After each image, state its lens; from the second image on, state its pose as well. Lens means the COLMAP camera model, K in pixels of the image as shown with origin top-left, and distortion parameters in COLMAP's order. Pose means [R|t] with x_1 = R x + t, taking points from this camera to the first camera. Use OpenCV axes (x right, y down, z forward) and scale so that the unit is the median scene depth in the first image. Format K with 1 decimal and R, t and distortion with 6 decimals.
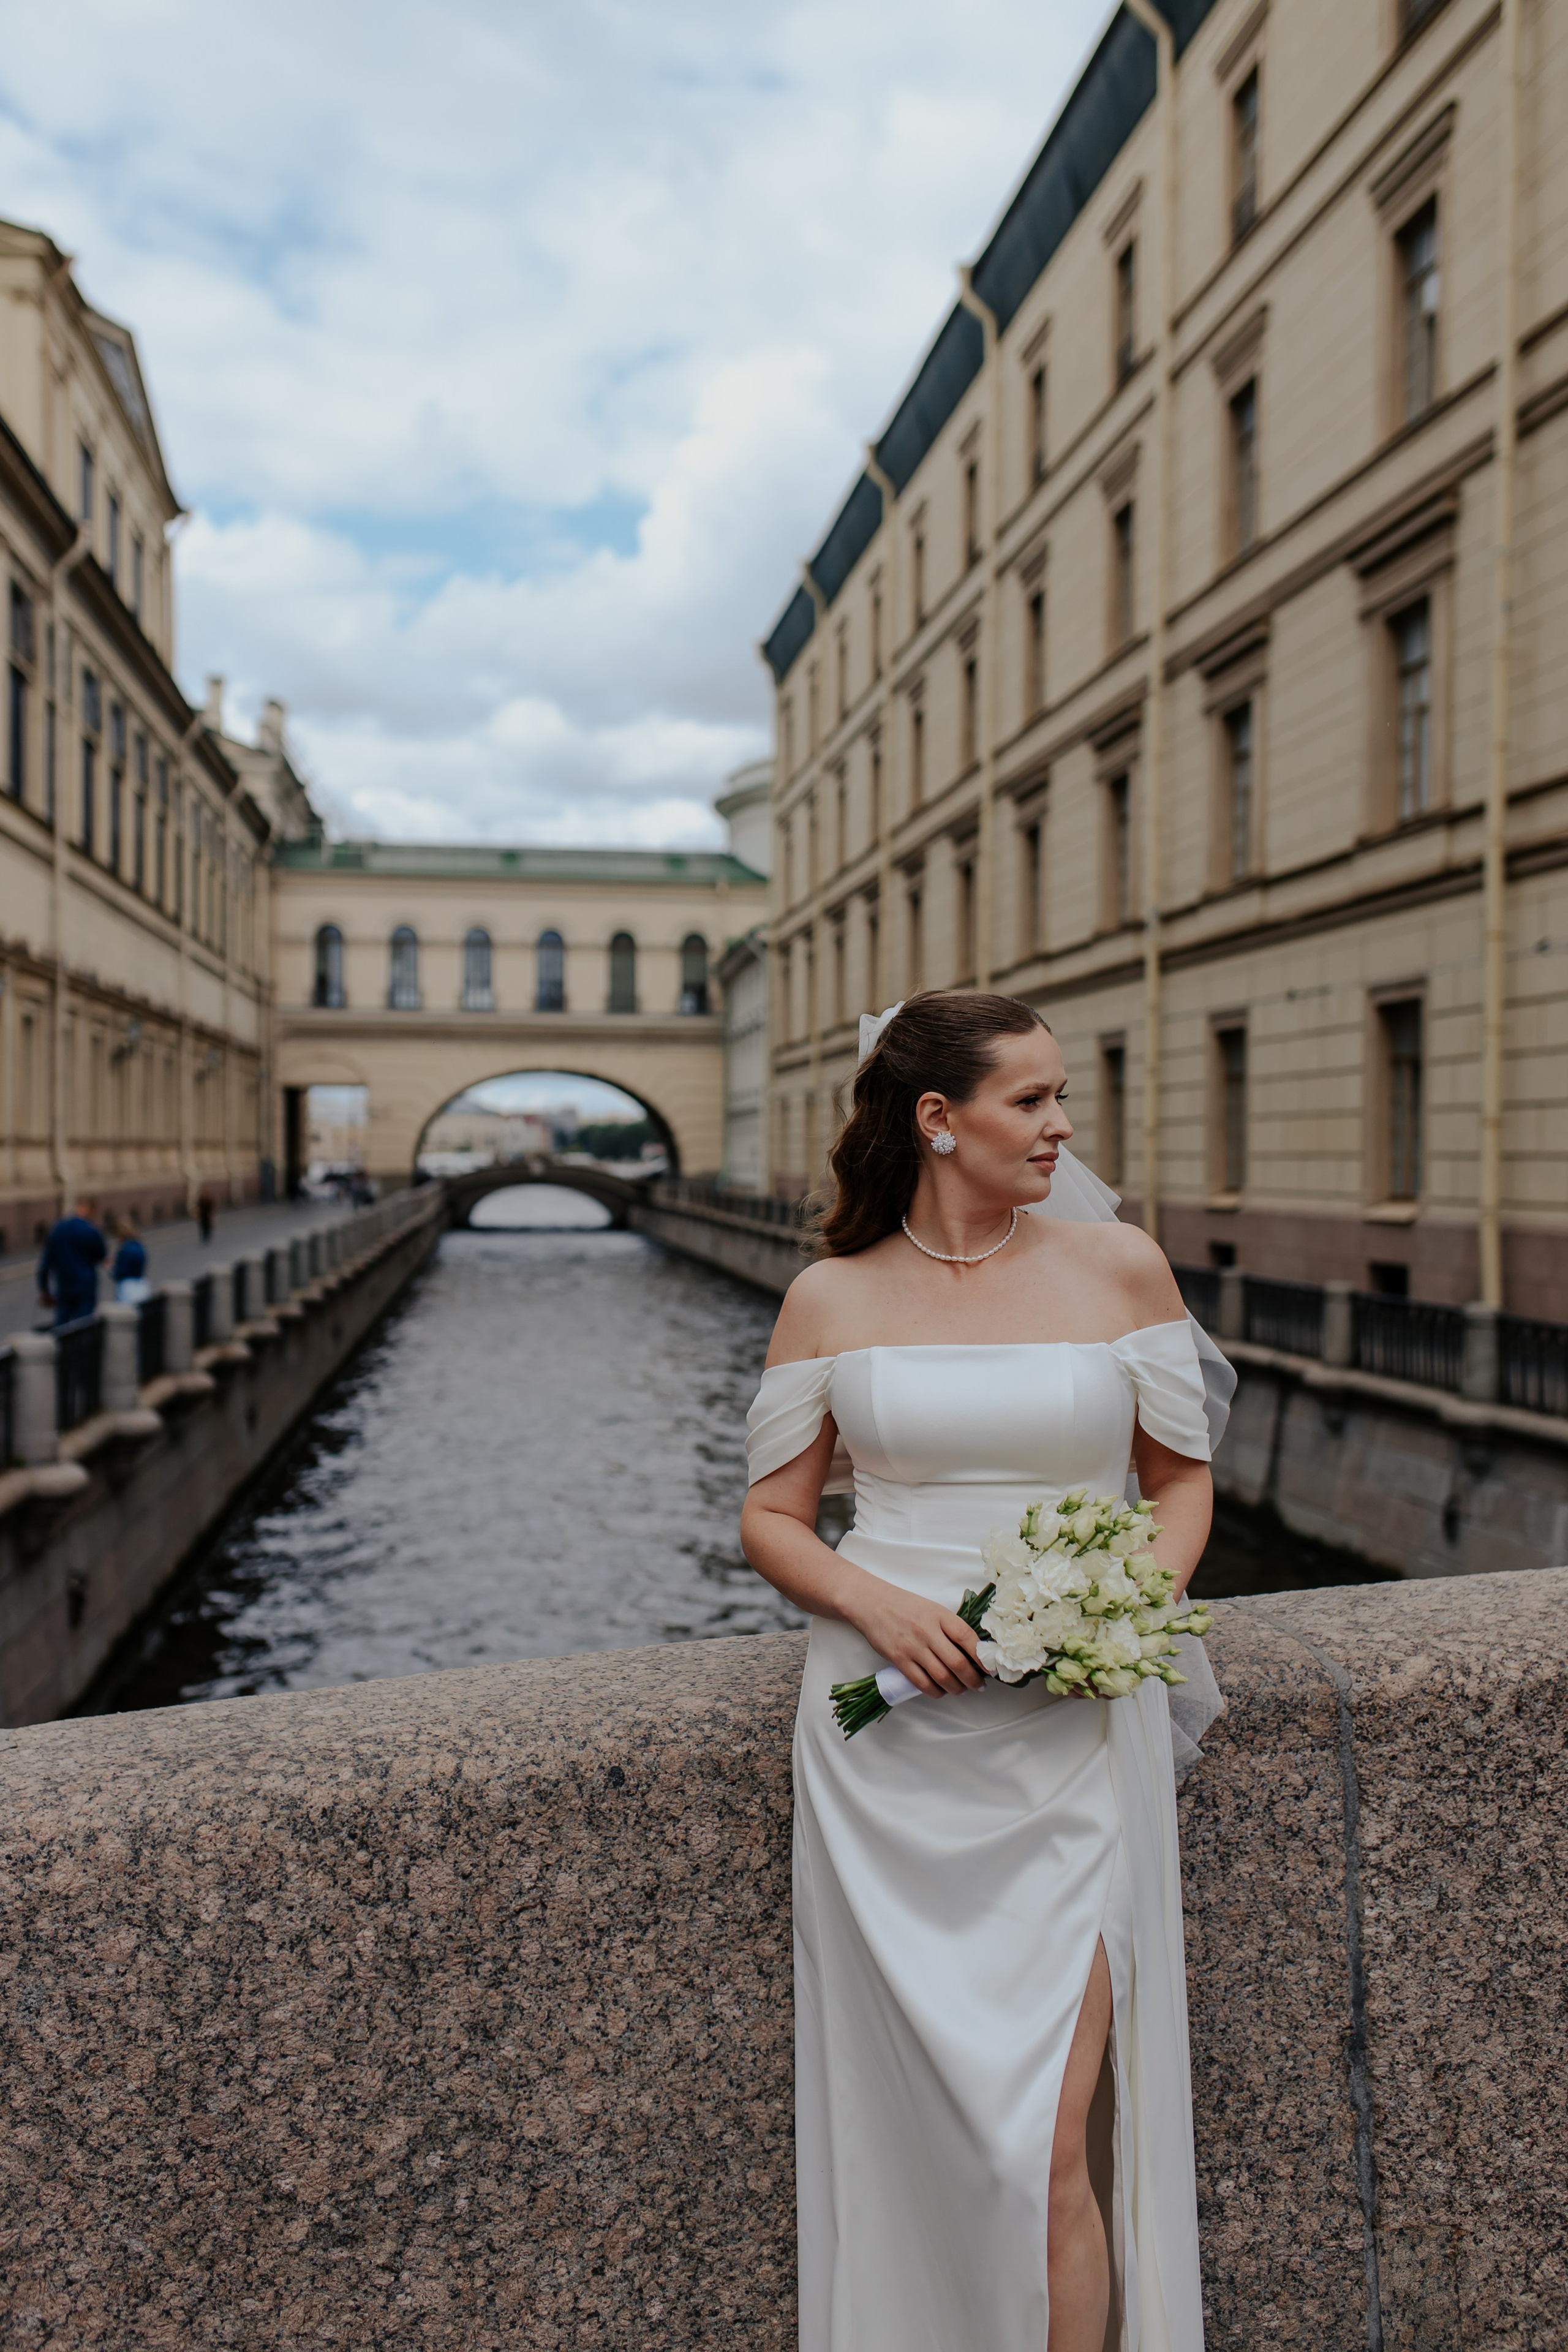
lens RADIAL K [[2226.8, 0, 780.5], [0, 2226.8, 1183.5], [0, 0, 1]] dist [0.047257, -0.044193]
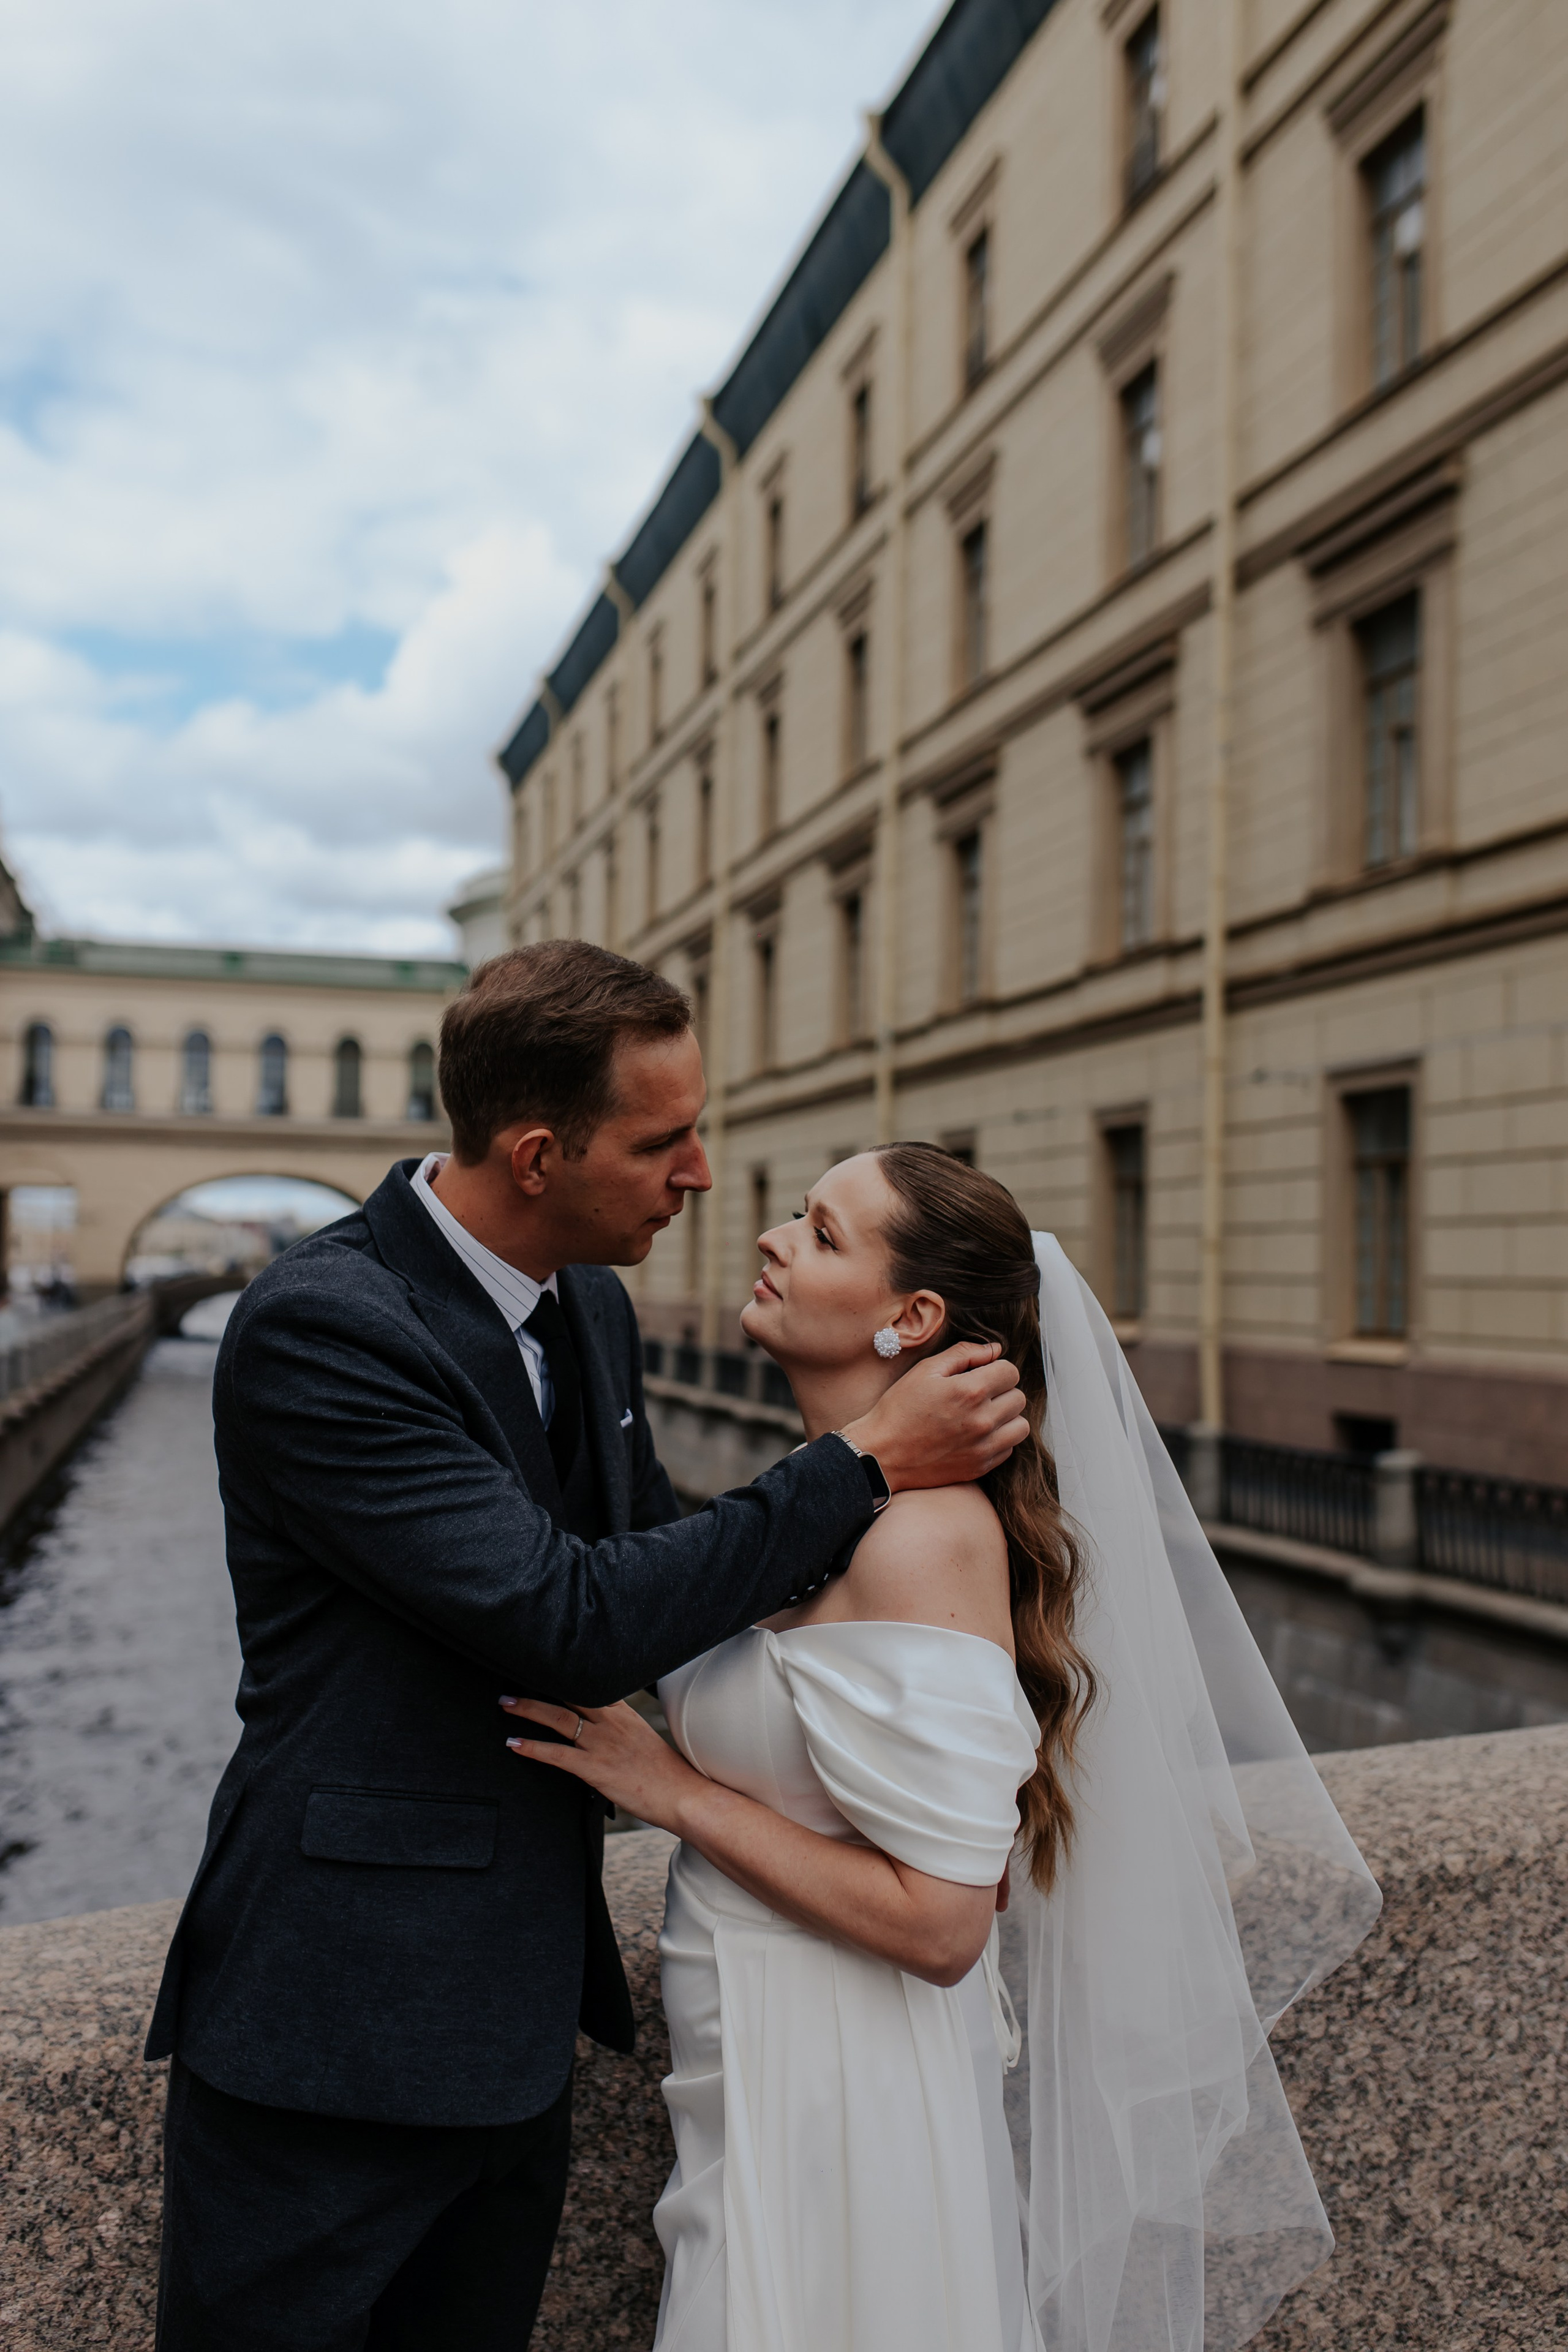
lens RADIAL K [[2232.0, 0, 781.9], [0, 2232.0, 1181.0], [0, 0, 1]] dist [0.050905, -0.053751]
pose [[0.992366, 0.014964, 0.122414, -0.003620], [-0.008806, 0.998675, -0.050693, -0.003004], [-0.123011, 0.049228, 0.991184, 0.006346]]
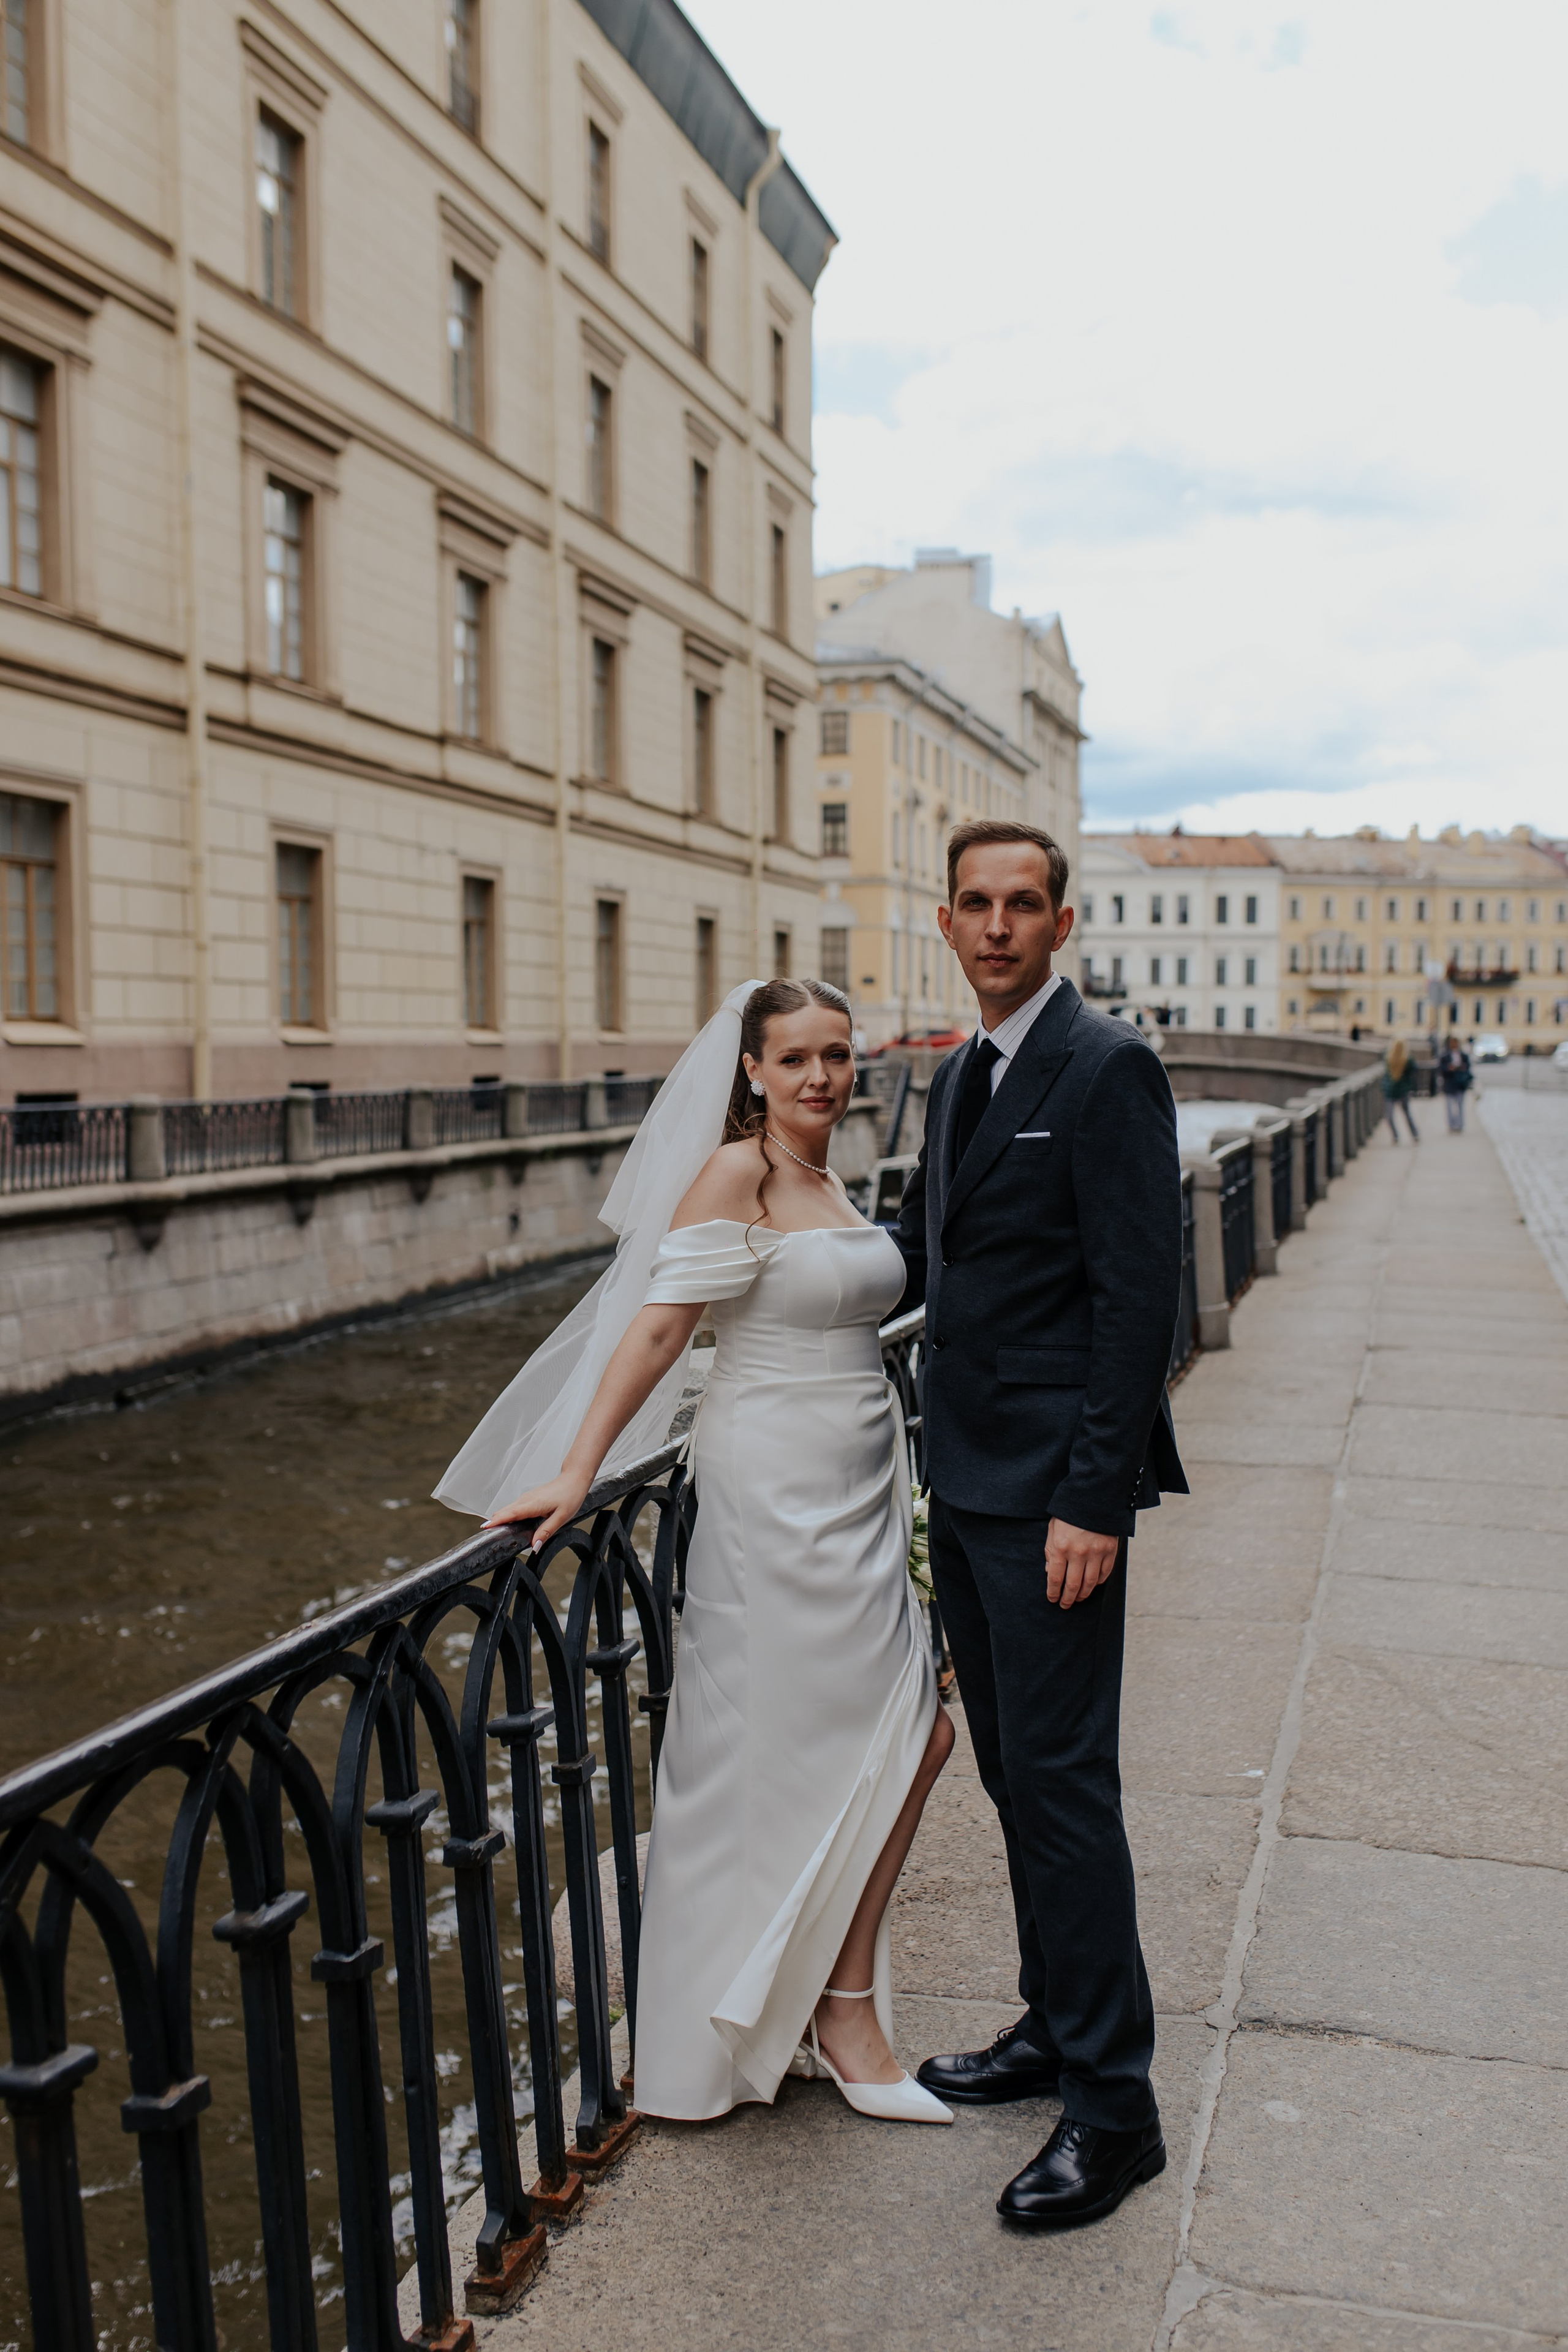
lens RADIAL K [[2278.2, 0, 784.0], [0, 2278.2, 1176.0], [0, 0, 1]] dist [-0.404710, -0.007720]
pose [[-0.920523, -0.087244, 0.380822, -0.440439], [-0.059637, 0.994703, 0.083725, -0.029733], [-0.386109, 0.054359, -0.920850, 2.252759]]
